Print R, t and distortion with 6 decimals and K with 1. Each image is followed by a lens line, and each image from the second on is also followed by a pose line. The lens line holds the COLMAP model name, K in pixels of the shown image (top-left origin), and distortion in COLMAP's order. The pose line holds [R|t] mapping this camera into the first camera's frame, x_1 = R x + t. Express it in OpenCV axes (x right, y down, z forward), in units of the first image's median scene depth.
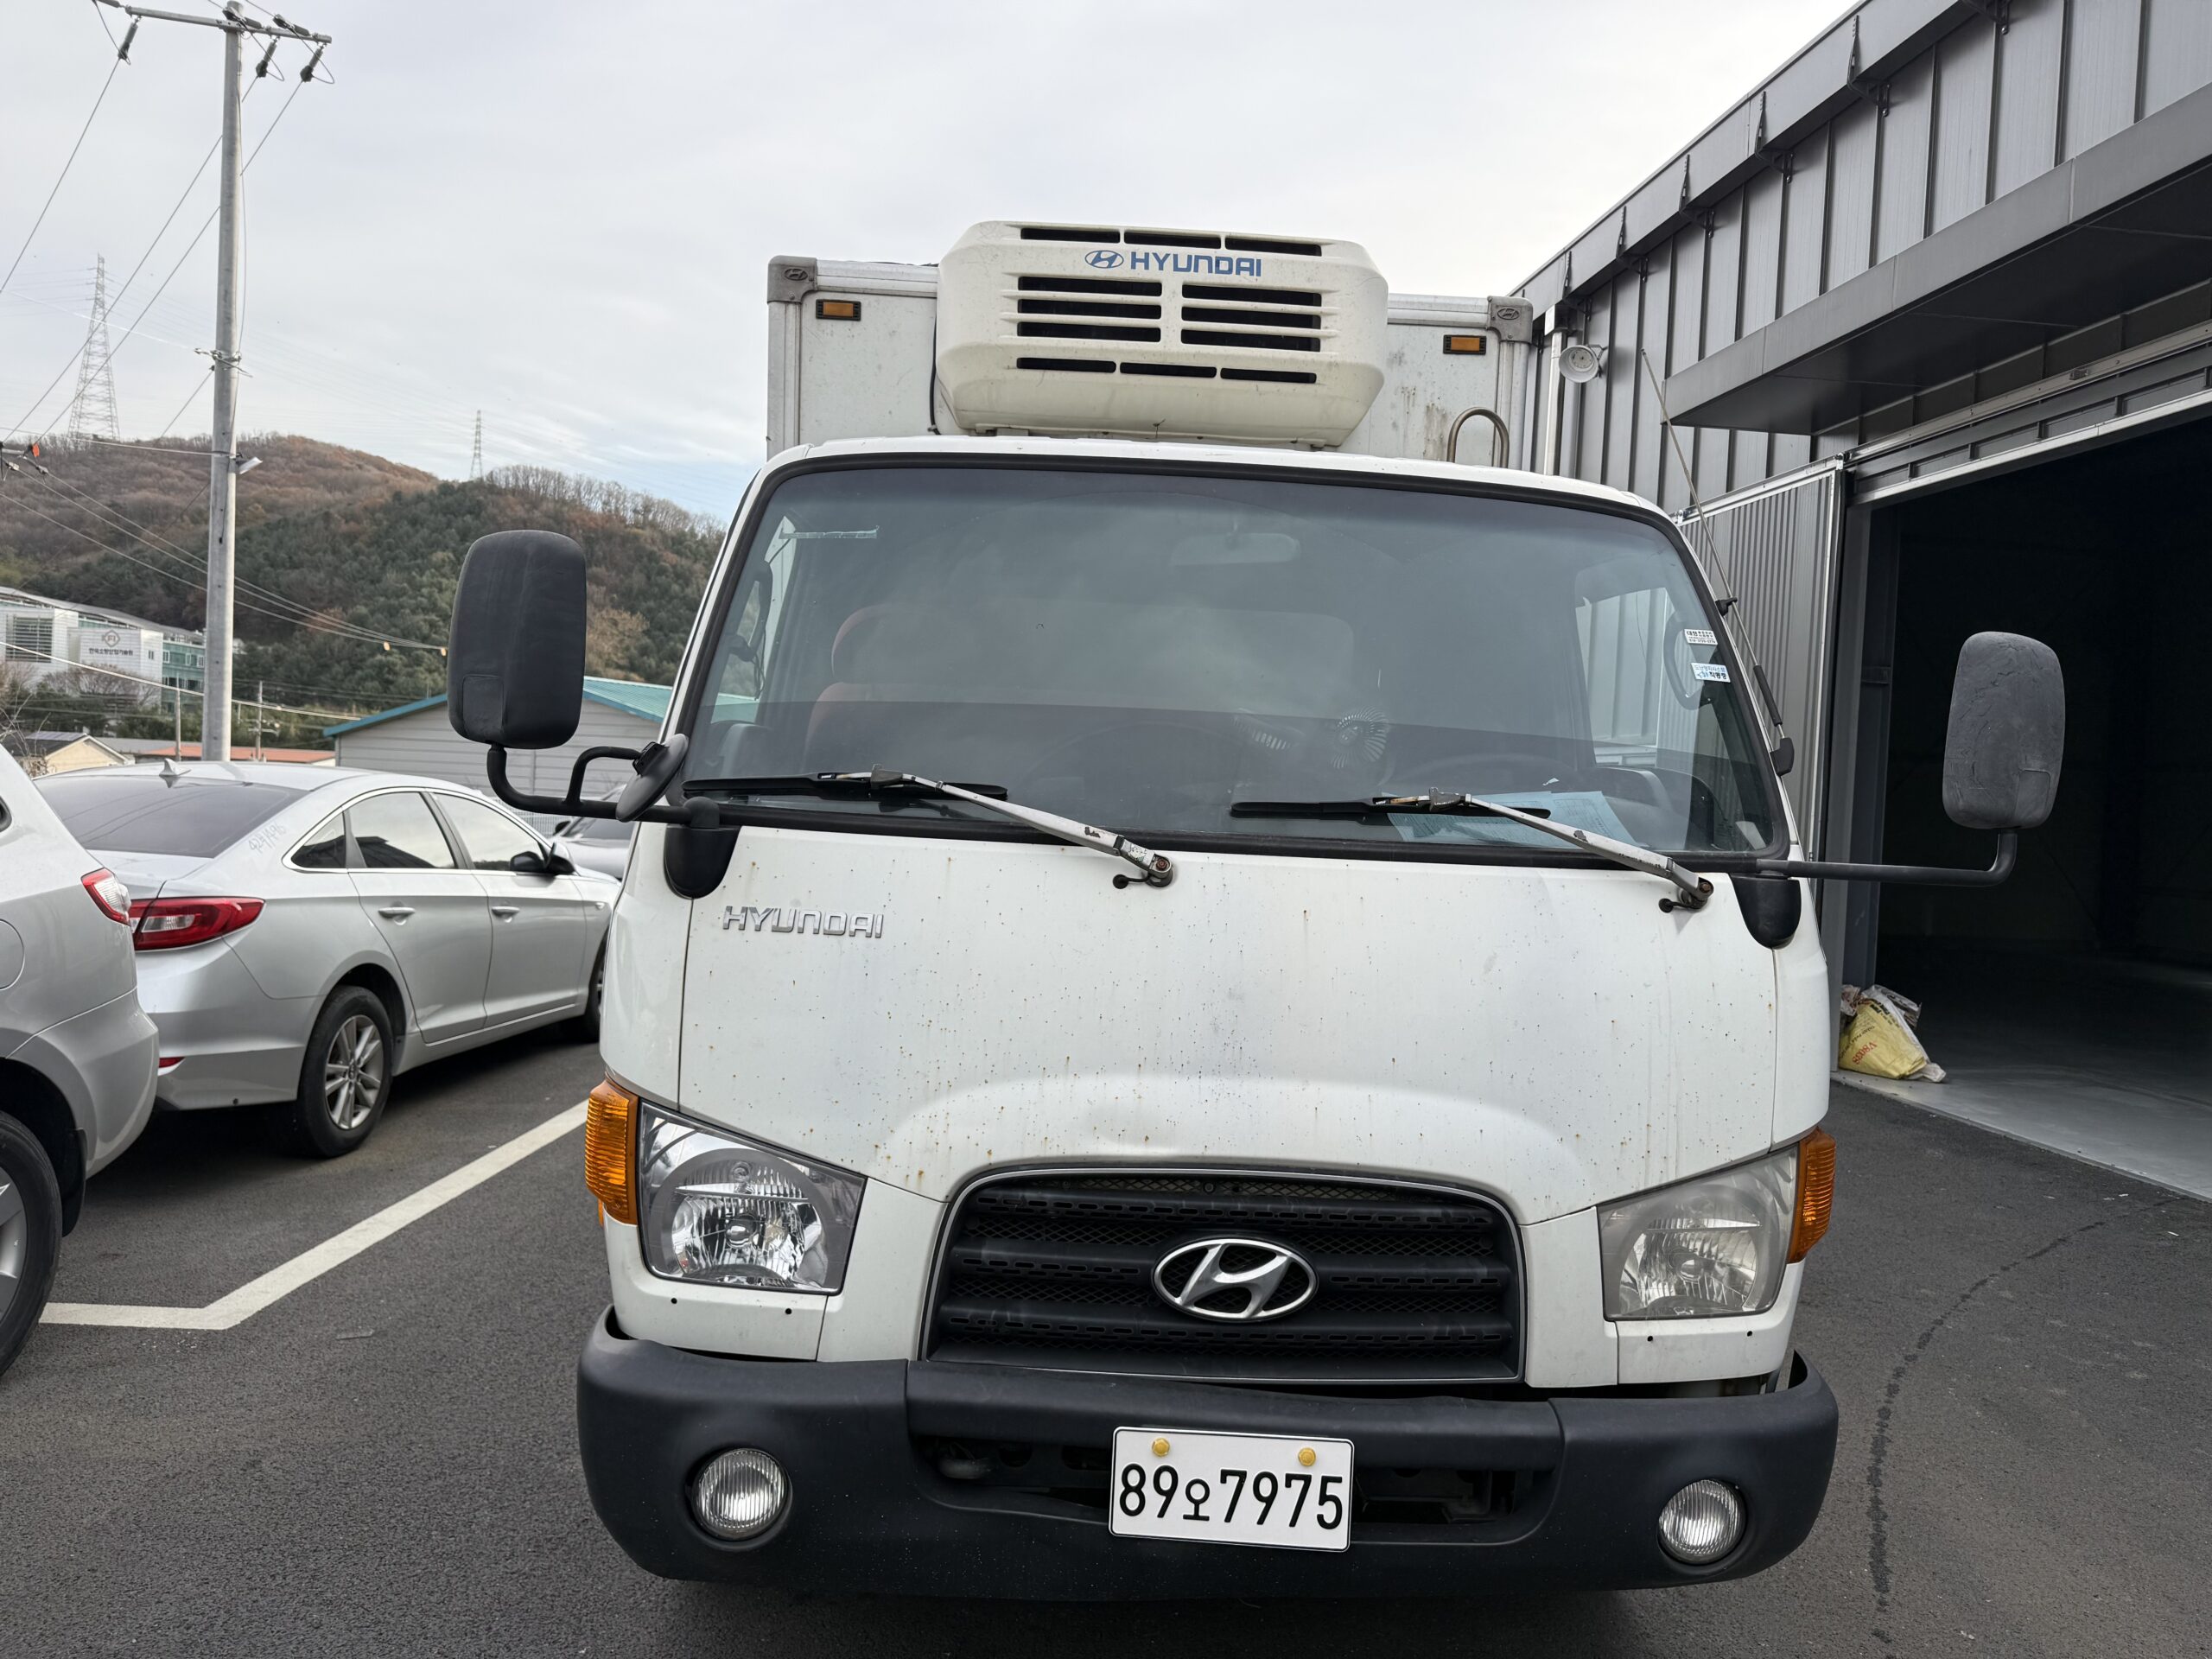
lens RADIAL K [[1573.9, 0, 1117.6], [0, 1573.9, 822.0], [0, 0, 1]] dist [0.103835, -0.174436]
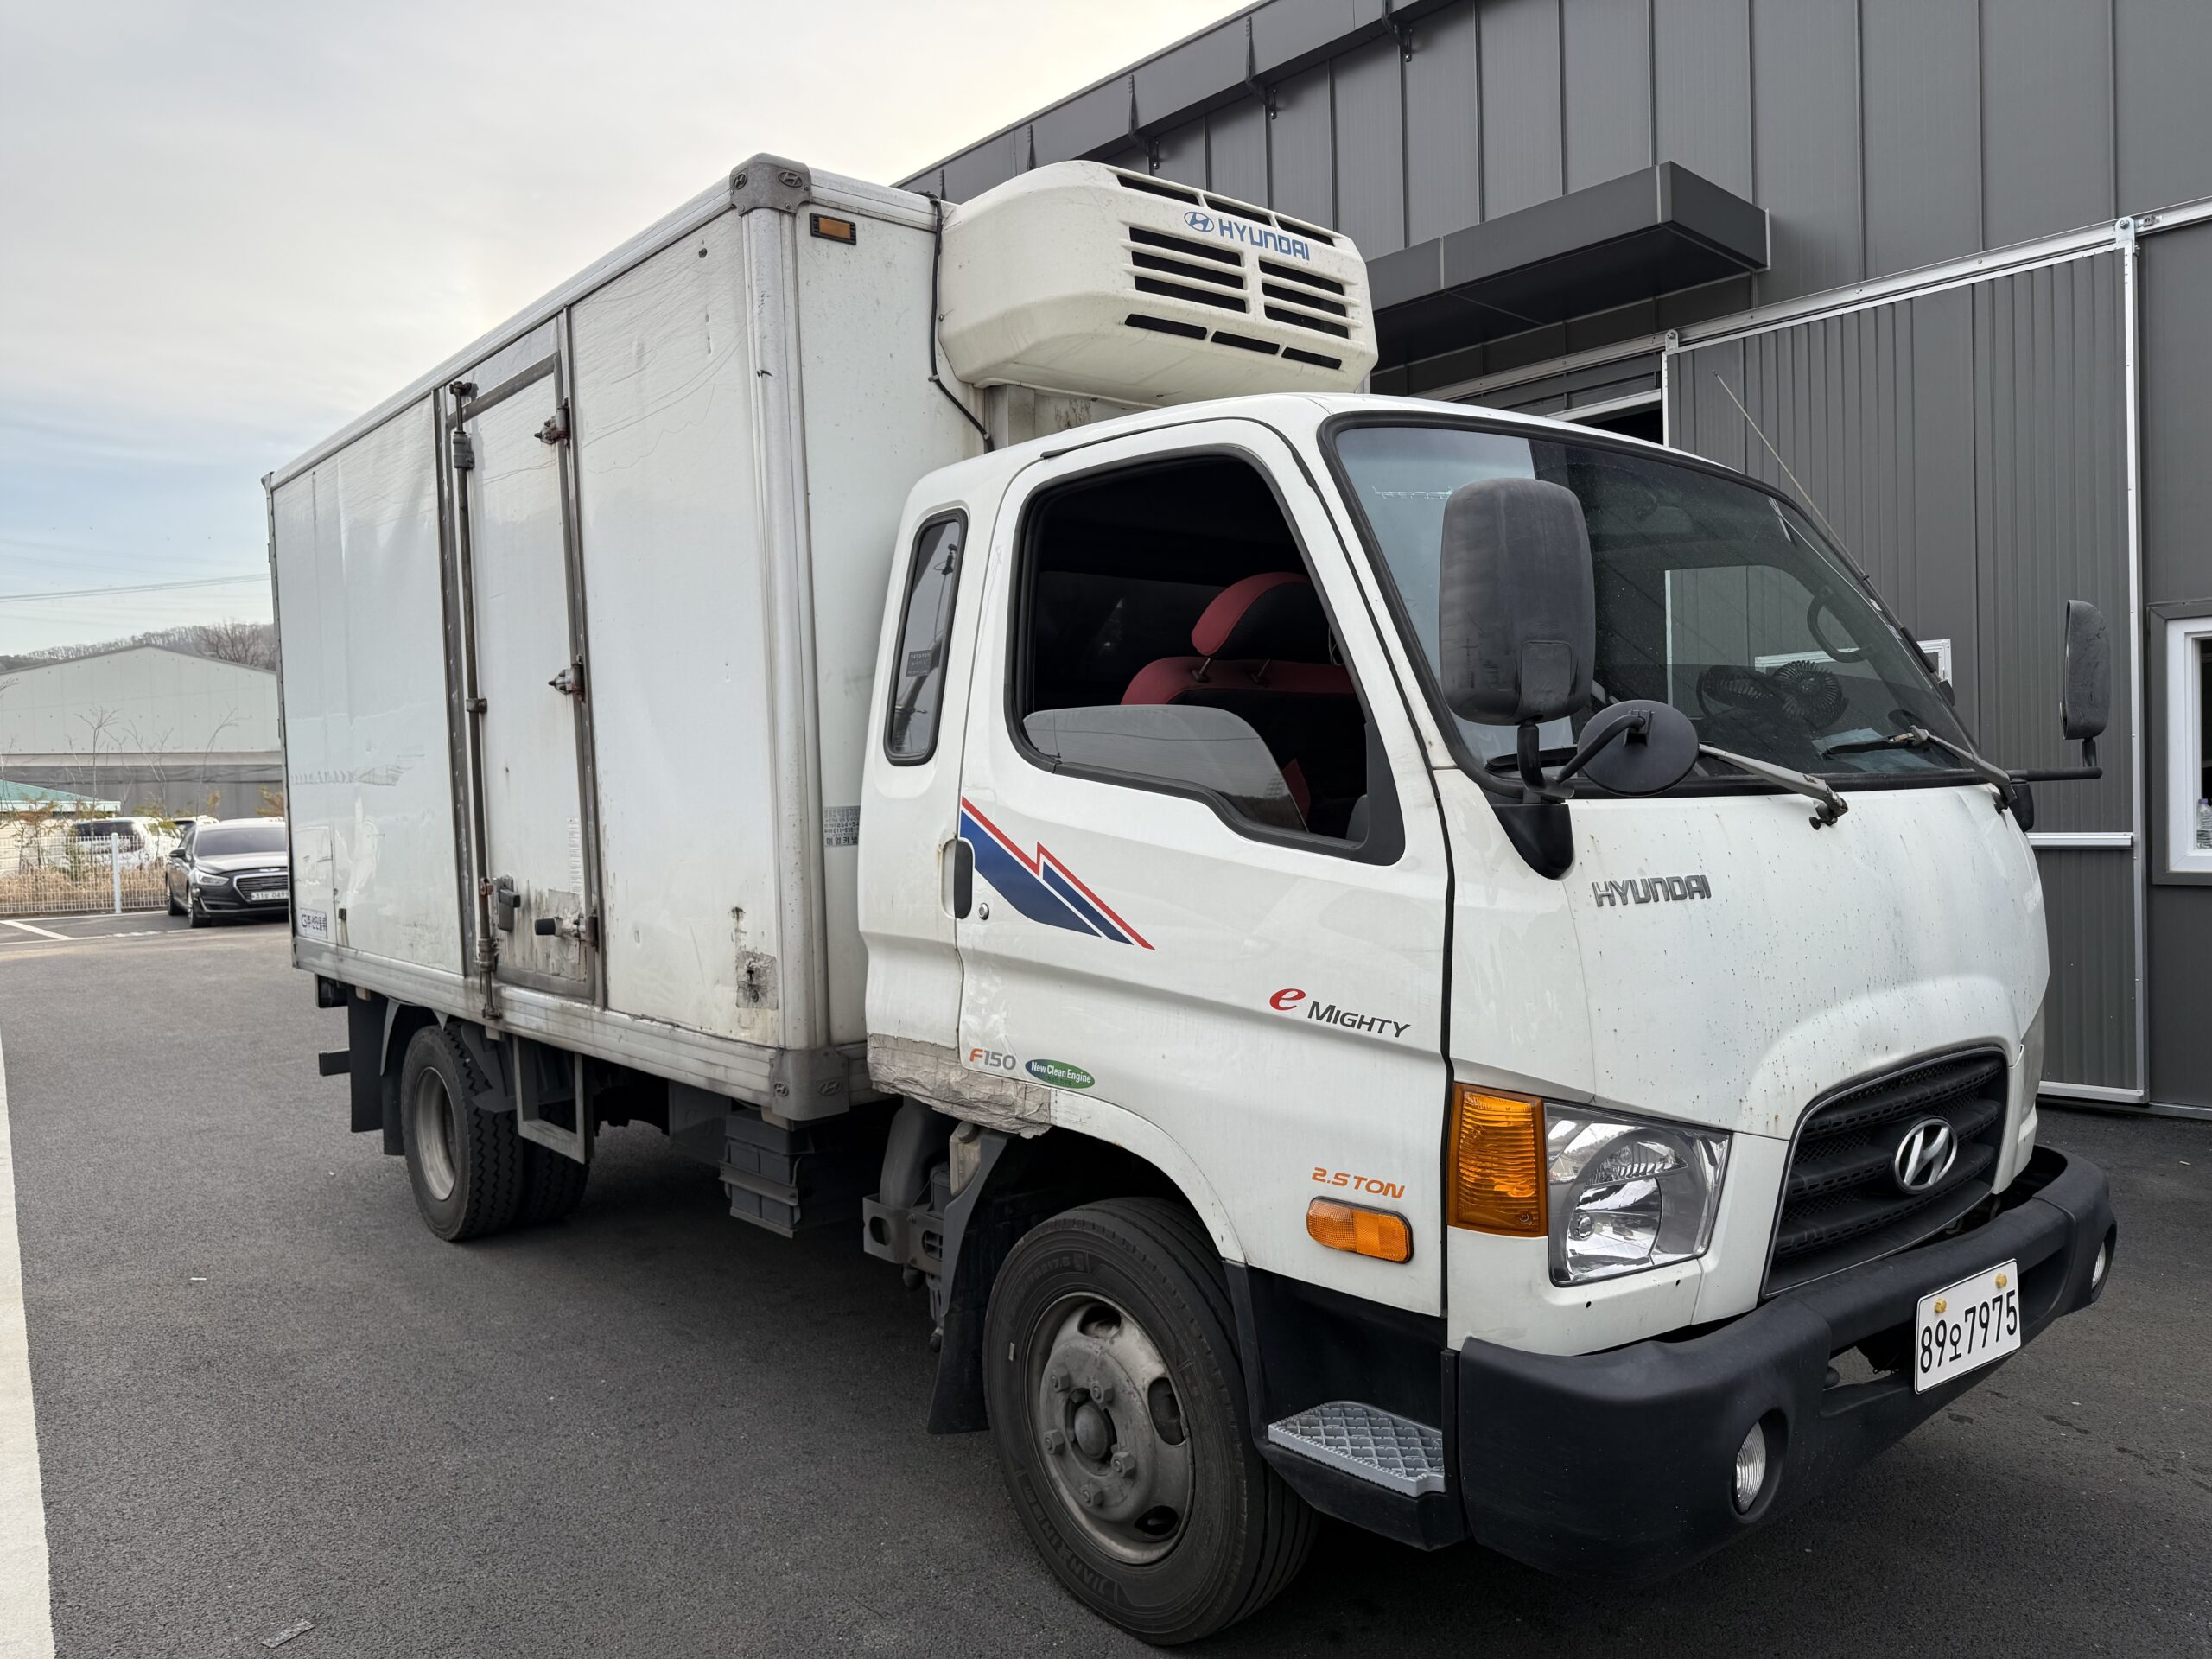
lens RADIAL K [[1601.7, 0, 1106.0], [0, 1601.7, 829.5], [0, 0, 1]] dist [0.038033, -0.064107]
pose [[0.789704, -0.083122, 0.607830, -1.021346], [0.078634, 0.996321, 0.034086, -0.033656], [-0.608427, 0.020879, 0.793335, 0.396112]]
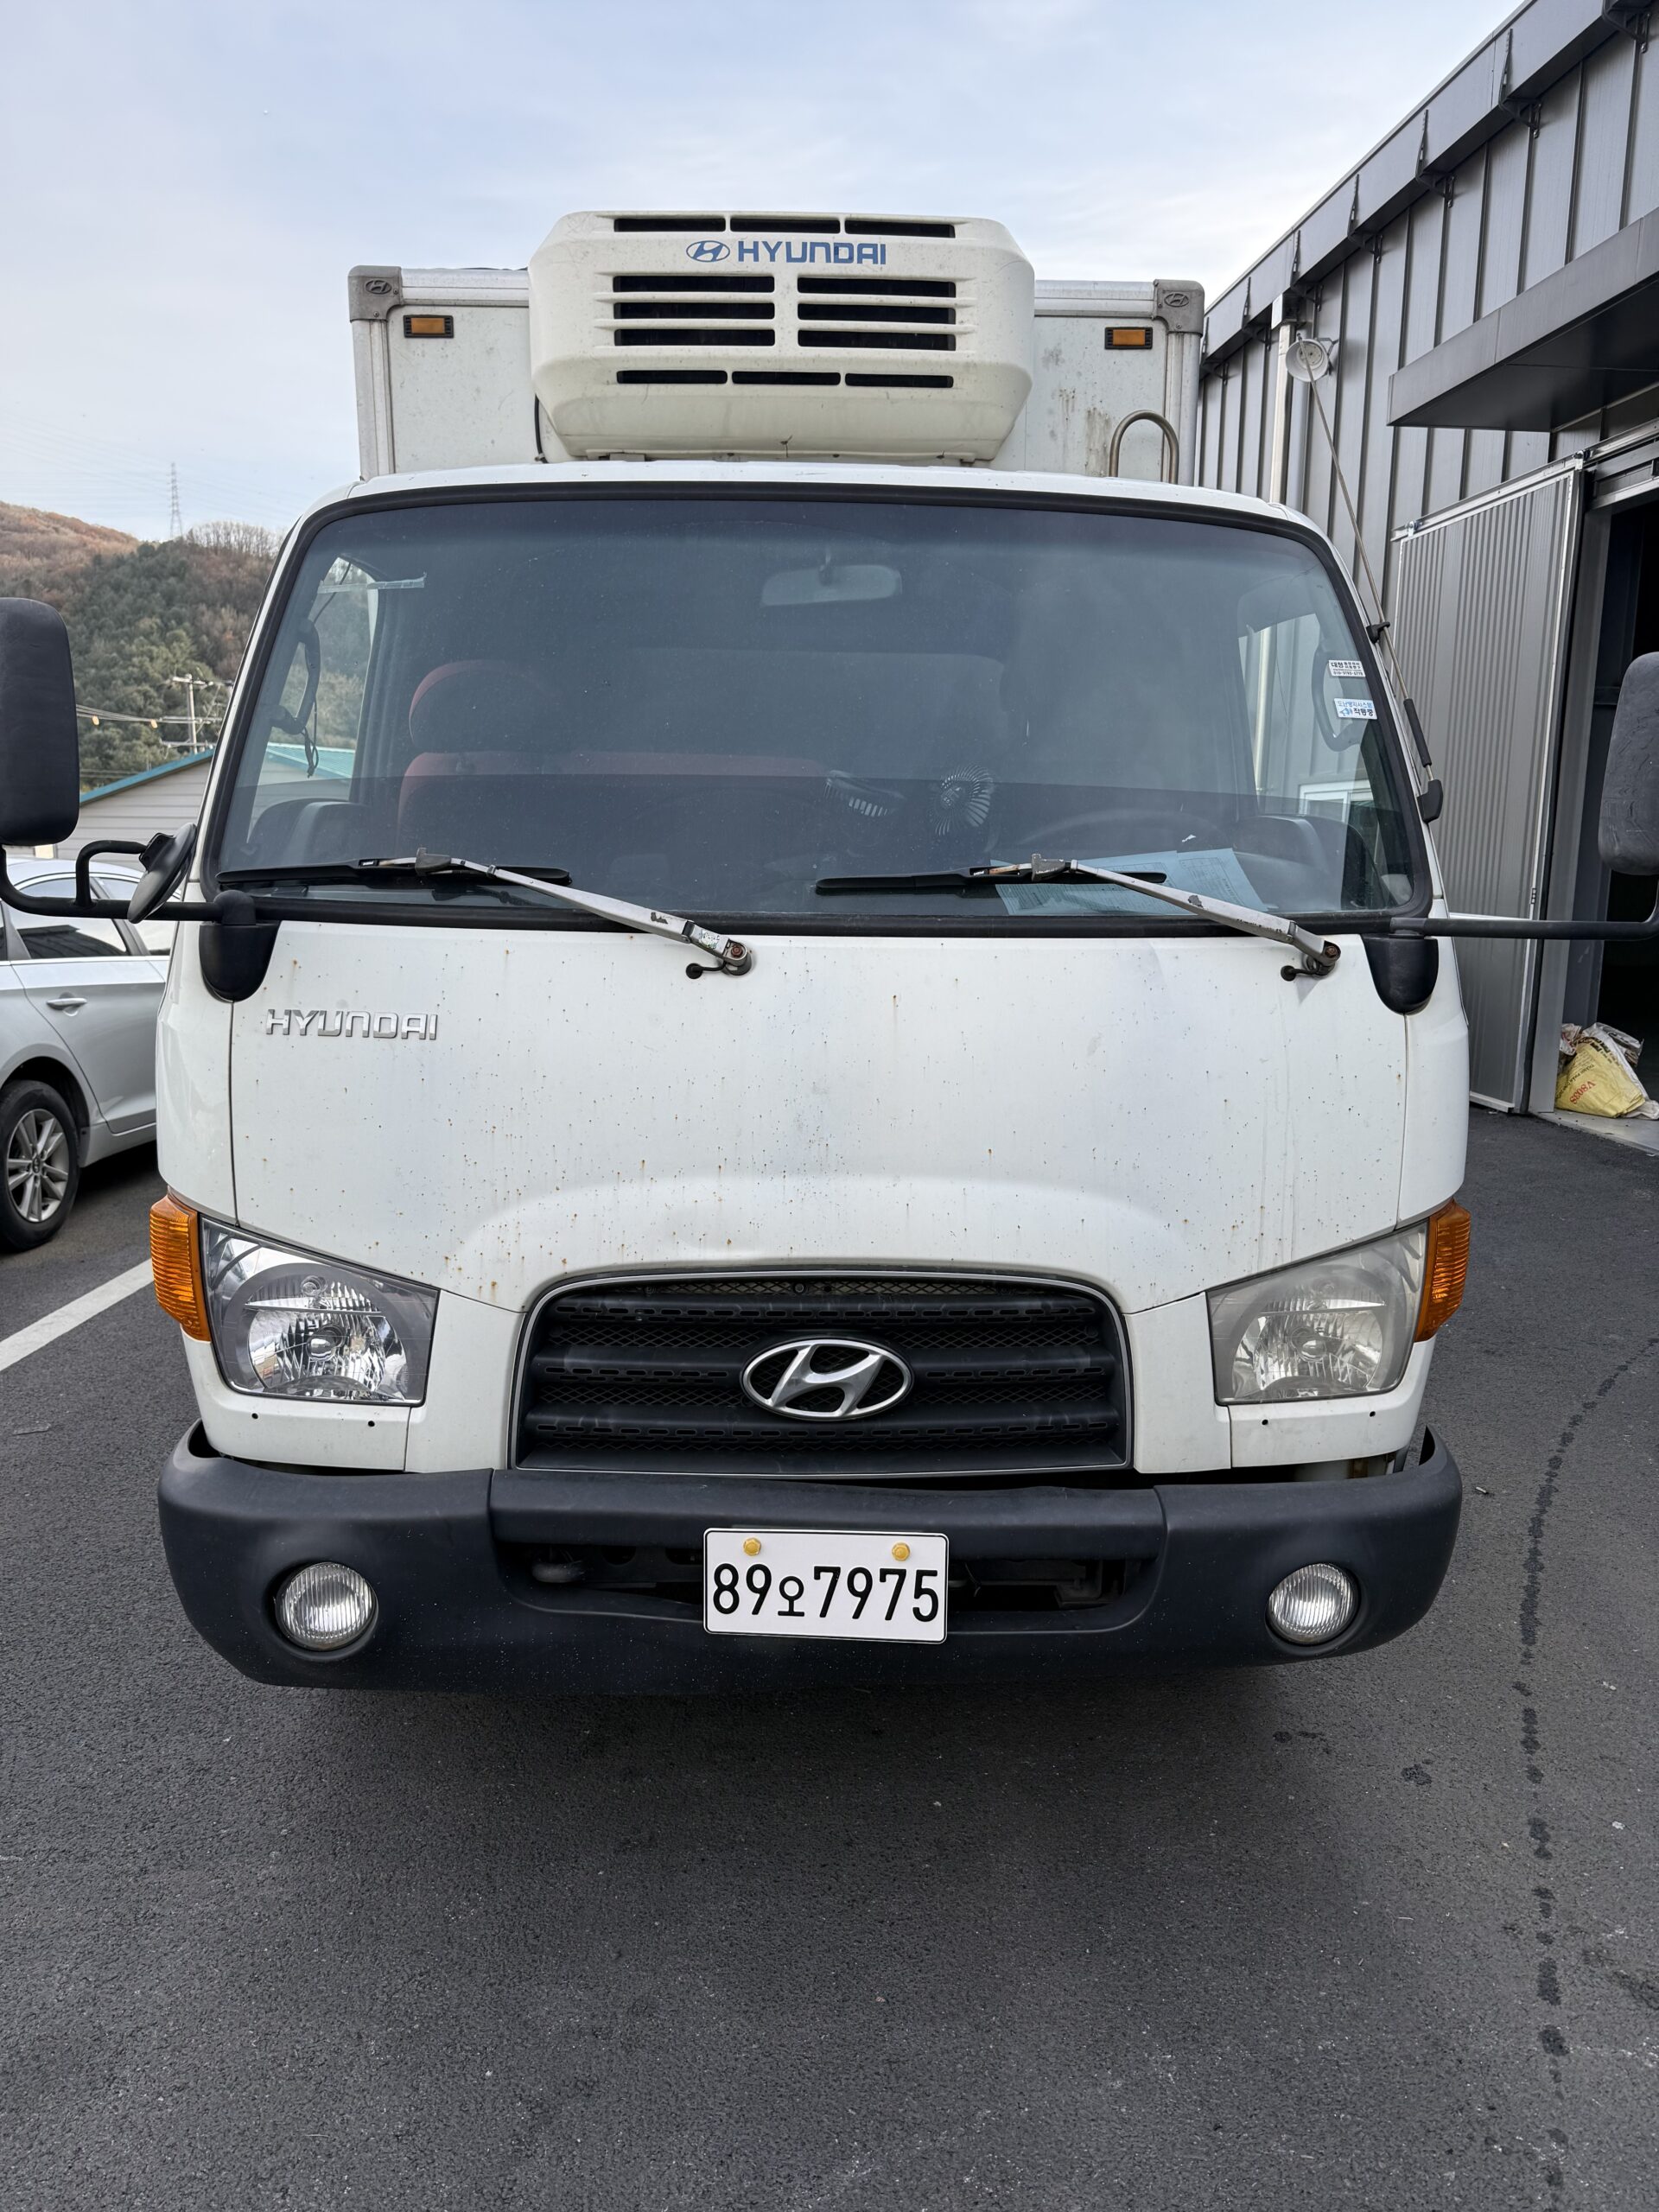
lens RADIAL K [[1573.9, 0, 831.6], [0, 1573.9, 1124.0], [0, 0, 1]] dist [0.103835, -0.174436]
pose [[0.999270, -0.032218, -0.020517, 0.094634], [0.034990, 0.987547, 0.153386, -0.011668], [0.015320, -0.153992, 0.987953, 0.069467]]
